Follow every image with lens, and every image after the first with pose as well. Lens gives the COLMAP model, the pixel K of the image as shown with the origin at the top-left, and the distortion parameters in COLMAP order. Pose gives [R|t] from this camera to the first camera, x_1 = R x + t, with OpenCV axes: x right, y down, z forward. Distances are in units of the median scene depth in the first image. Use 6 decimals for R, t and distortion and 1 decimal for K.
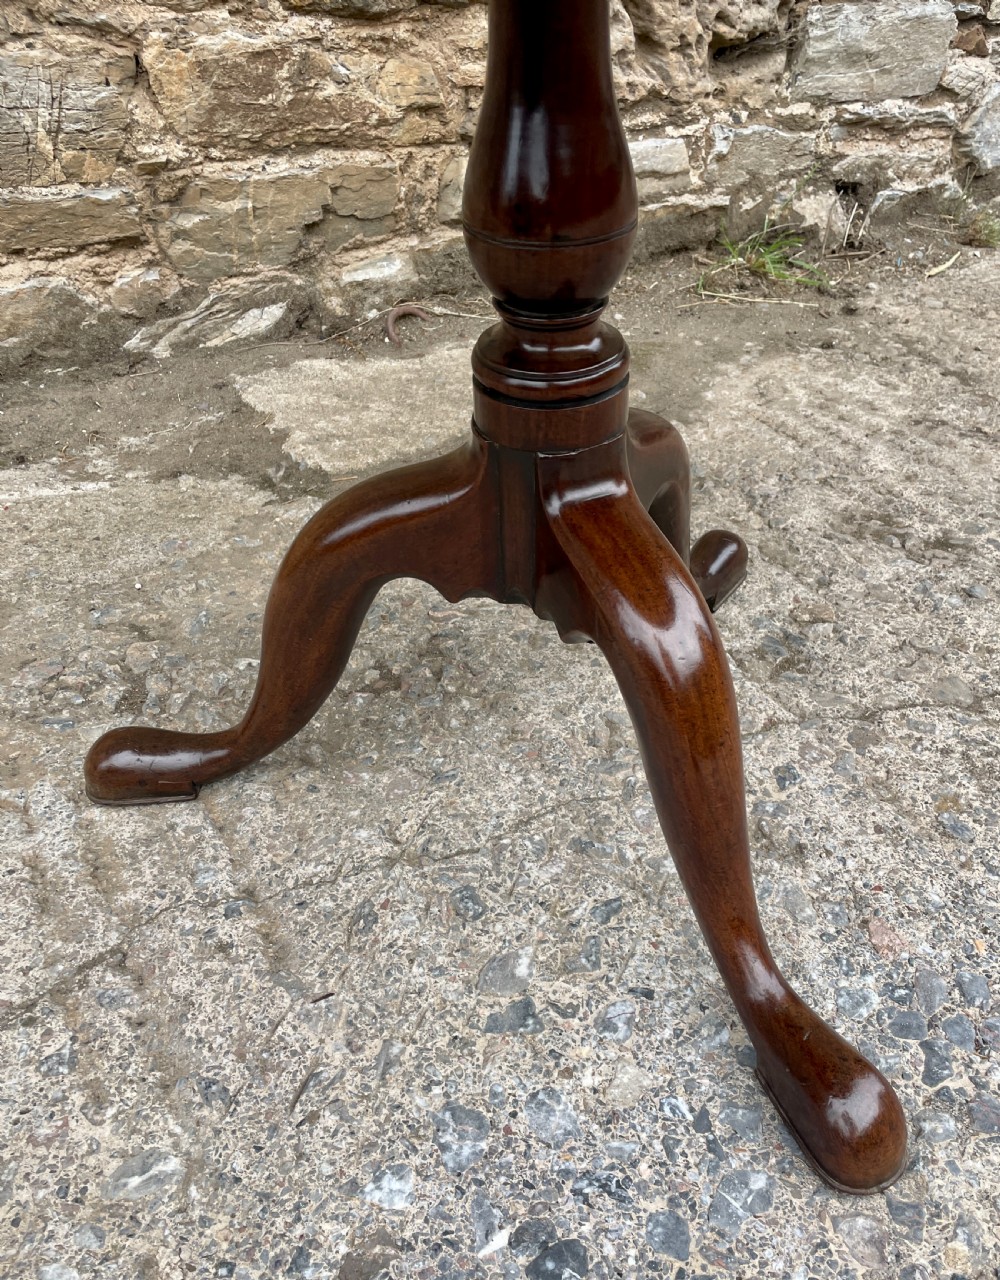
lens RADIAL K [[1104.1, 0, 537.6], [0, 1104.1, 700.5], [0, 0, 1]] dist [0.091457, -0.130612]
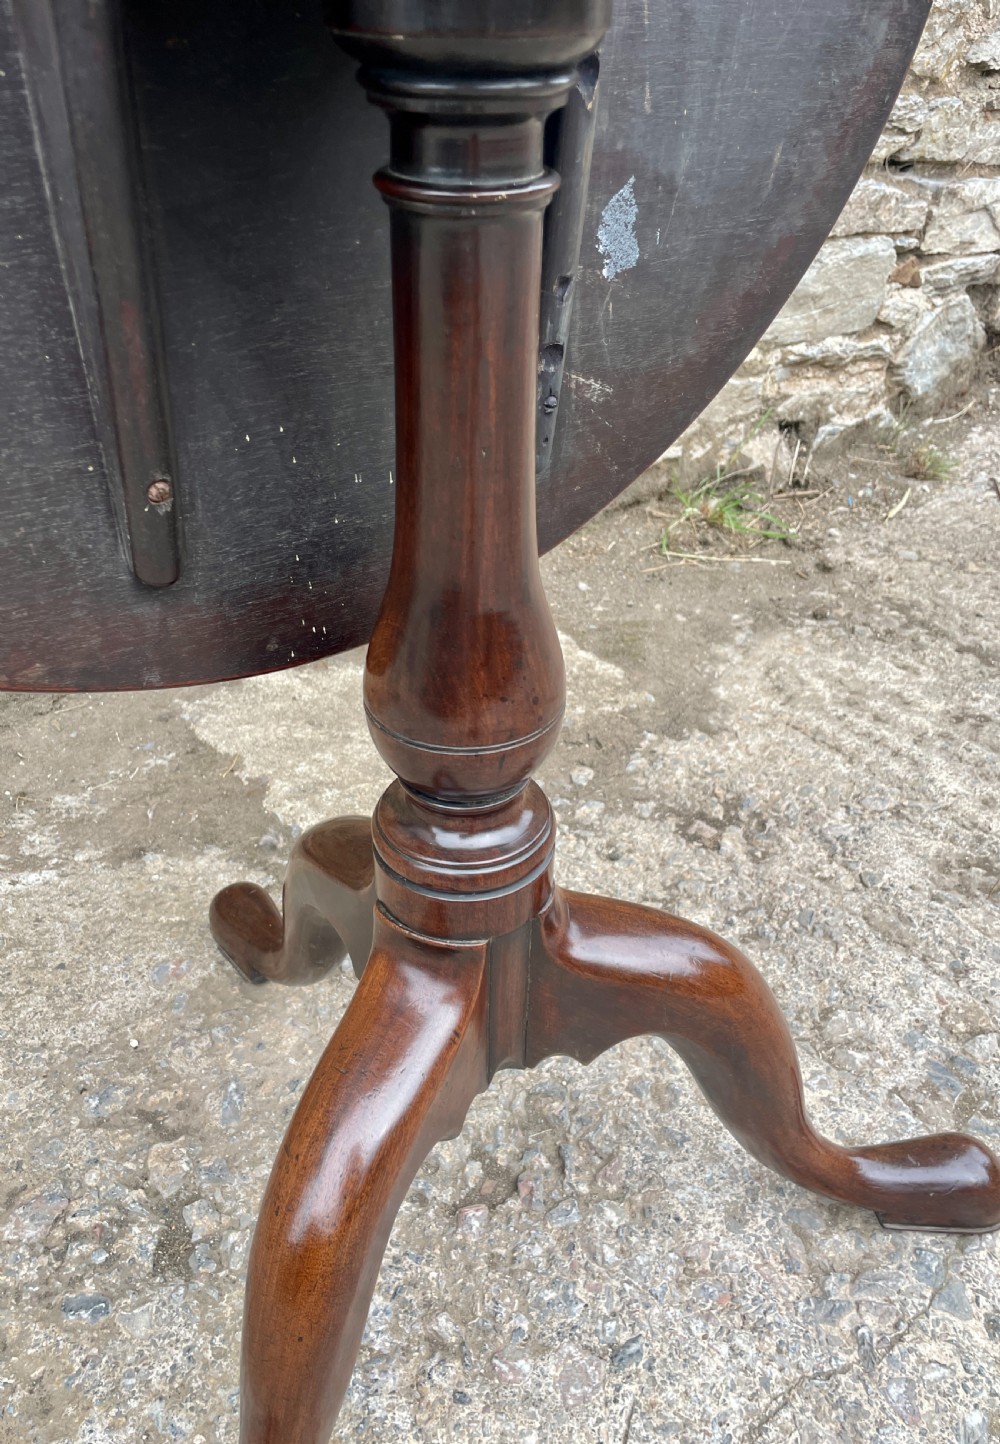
lens RADIAL K [[1139.5, 0, 472.8], [0, 1139.5, 738.5], [0, 0, 1]] dist [0.093028, -0.142117]
pose [[0.990440, -0.061683, 0.123385, -0.221895], [0.070589, 0.995105, -0.069156, -0.259892], [-0.118515, 0.077204, 0.989946, 0.158932]]
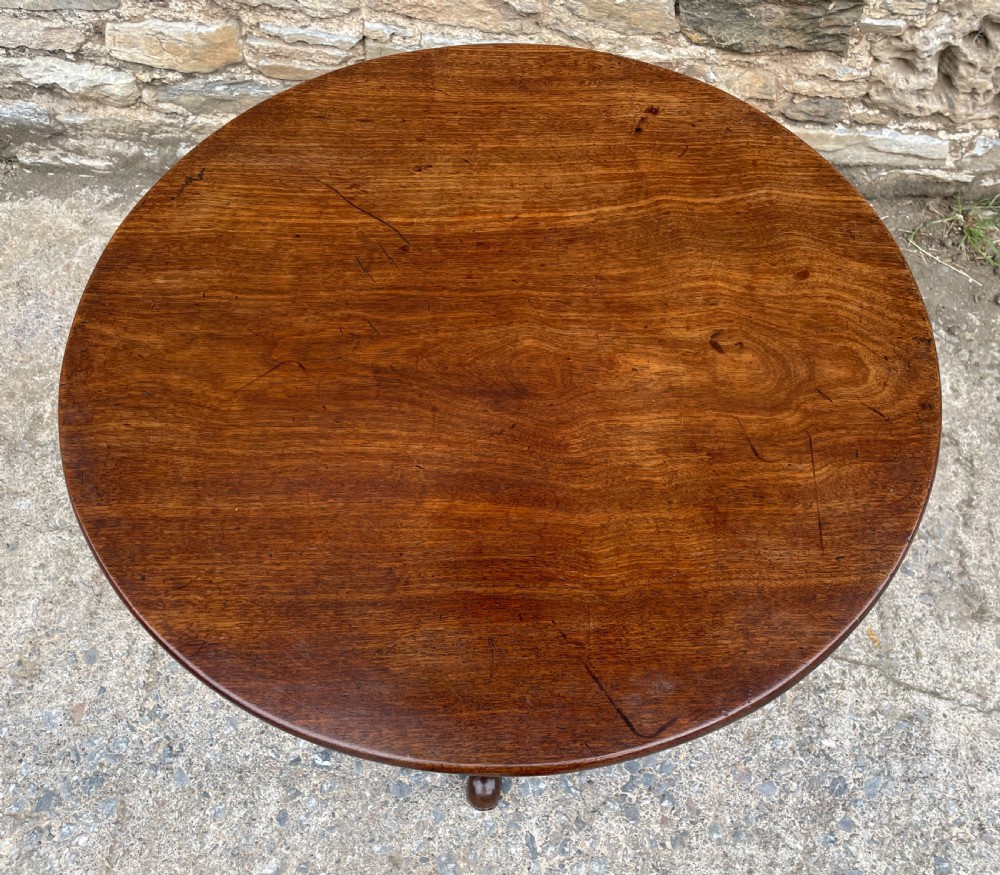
lens RADIAL K [[899.8, 0, 506.2], [0, 899.8, 439.9], [0, 0, 1]] dist [0.085630, -0.122850]
pose [[0.856031, 0.470684, -0.213699, 0.119656], [-0.351547, 0.833174, 0.426890, -0.764526], [0.378978, -0.290306, 0.878691, -0.494667]]
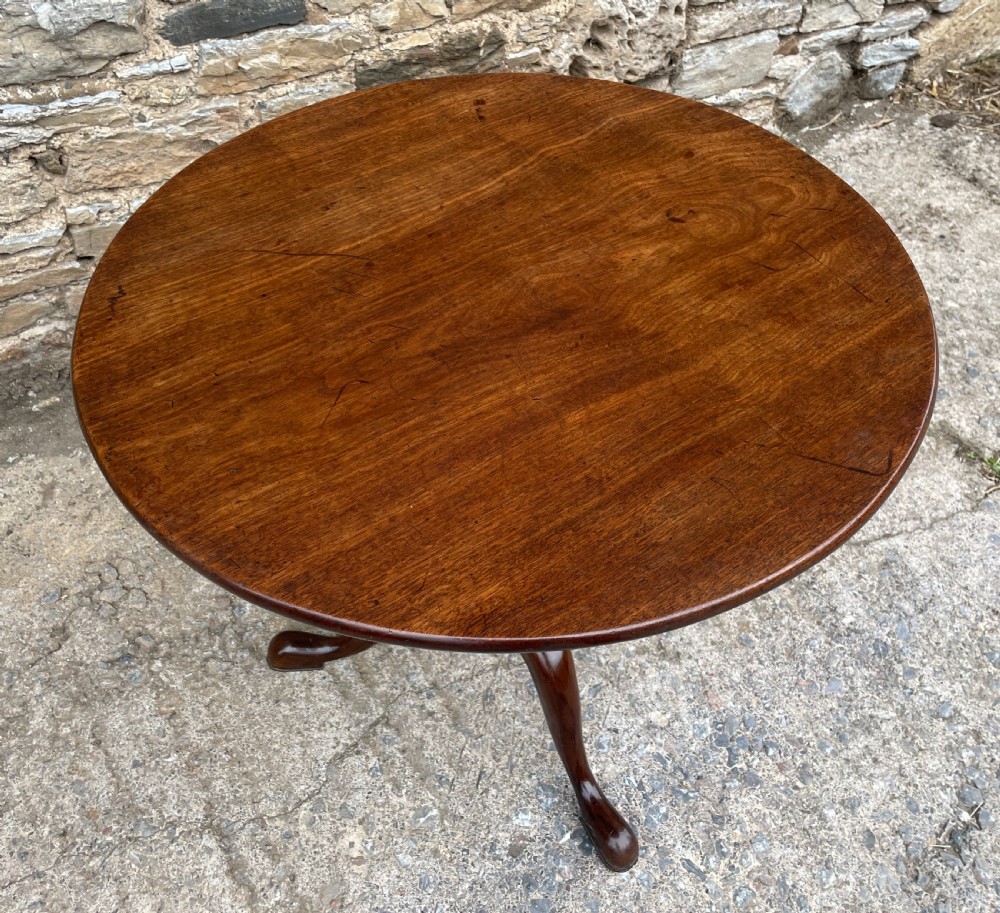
lens RADIAL K [[990.4, 0, 492.8], [0, 990.4, 428.0], [0, 0, 1]] dist [0.073842, -0.093567]
pose [[0.997562, -0.020028, 0.066844, -0.203392], [0.010228, 0.989546, 0.143858, -0.477042], [-0.069026, -0.142823, 0.987338, -0.692469]]
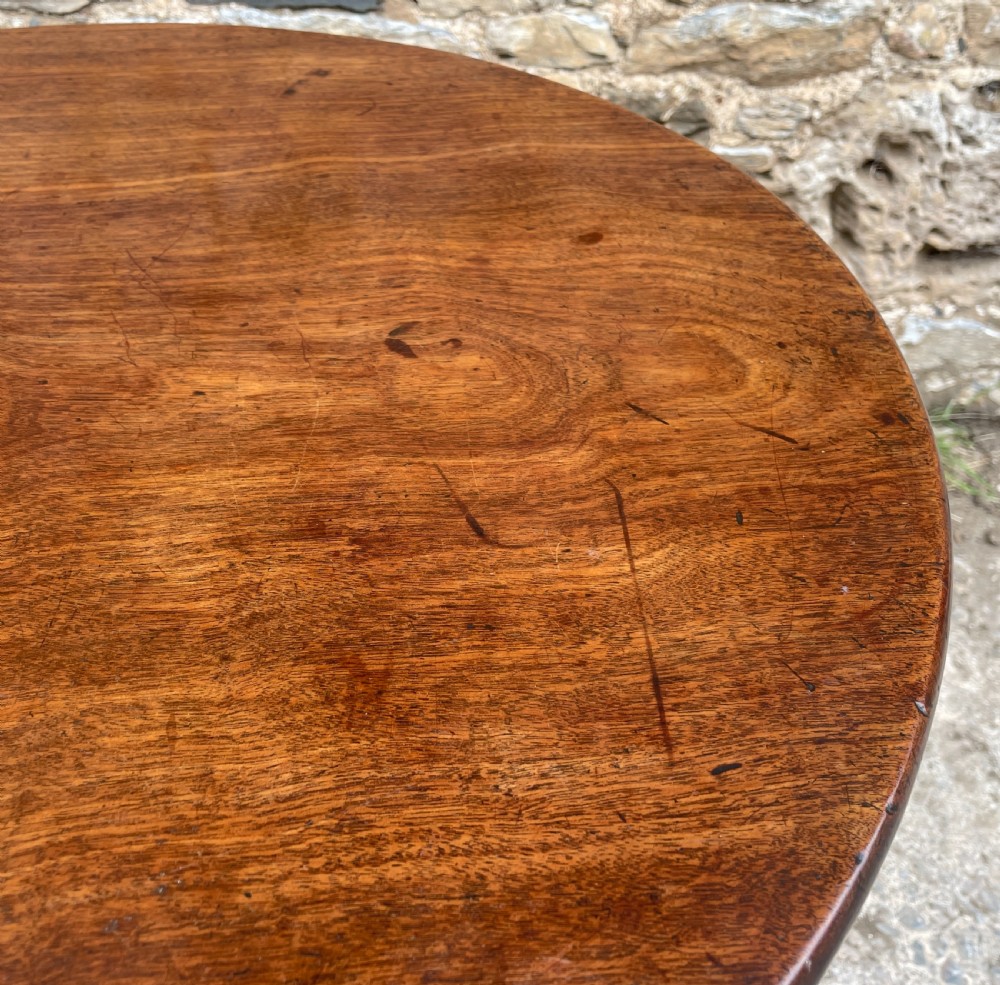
lens RADIAL K [[1079.2, 0, 454.3], [0, 1079.2, 488.6], [0, 0, 1]] dist [0.090566, -0.145843]
pose [[0.894207, 0.312929, -0.320109, 0.247694], [-0.301754, 0.949560, 0.085327, -0.530518], [0.330664, 0.020294, 0.943530, -0.050340]]
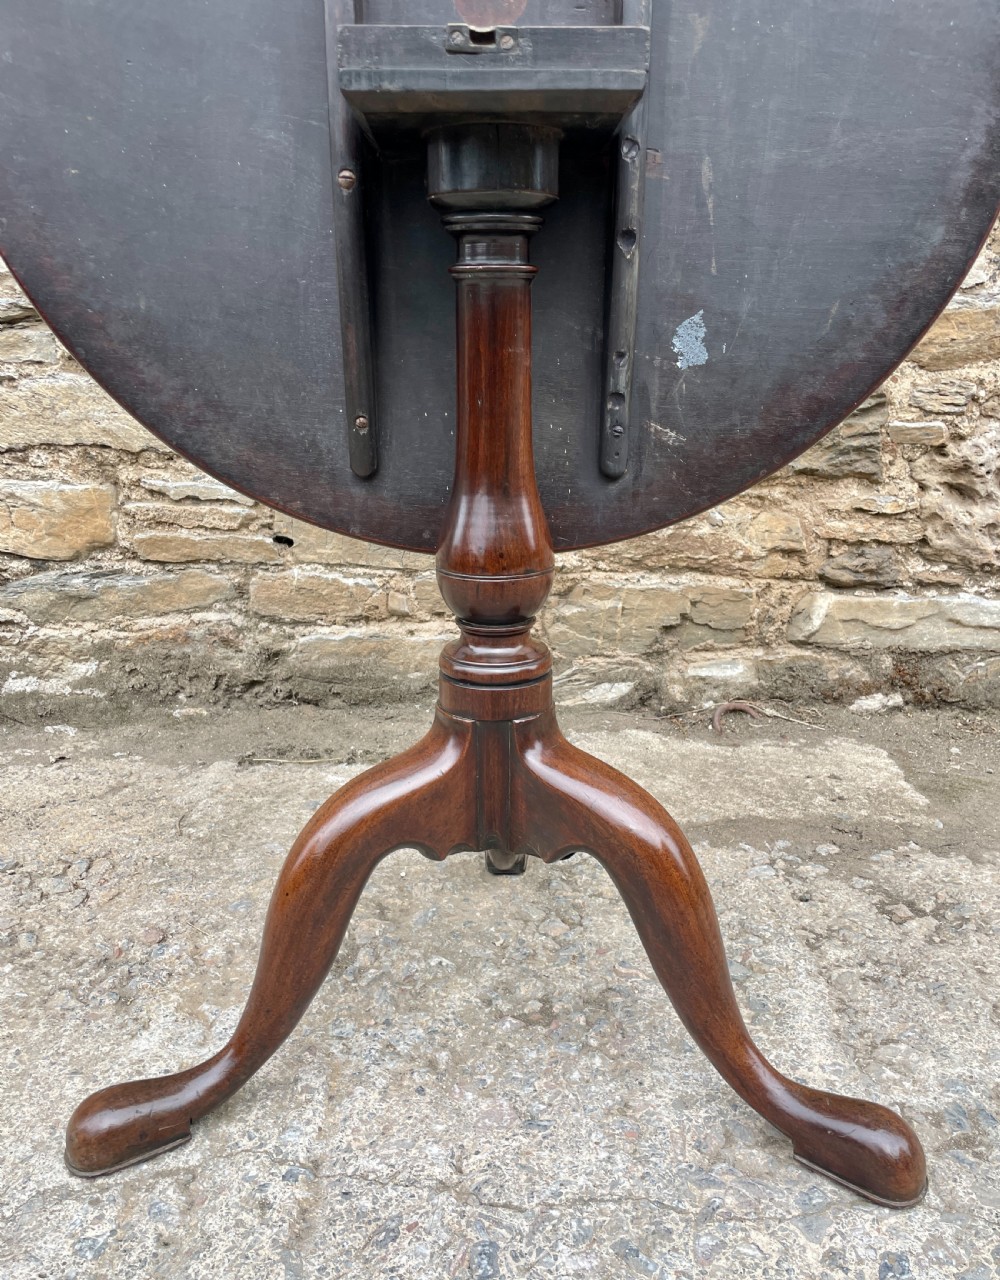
lens RADIAL K [[1031.2, 0, 500.4], [0, 1031.2, 682.1], [0, 0, 1]] dist [0.083021, -0.121106]
pose [[0.875558, 0.163516, -0.454599, 0.210871], [-0.310899, 0.910950, -0.271129, -0.024727], [0.369784, 0.378724, 0.848427, 0.032201]]
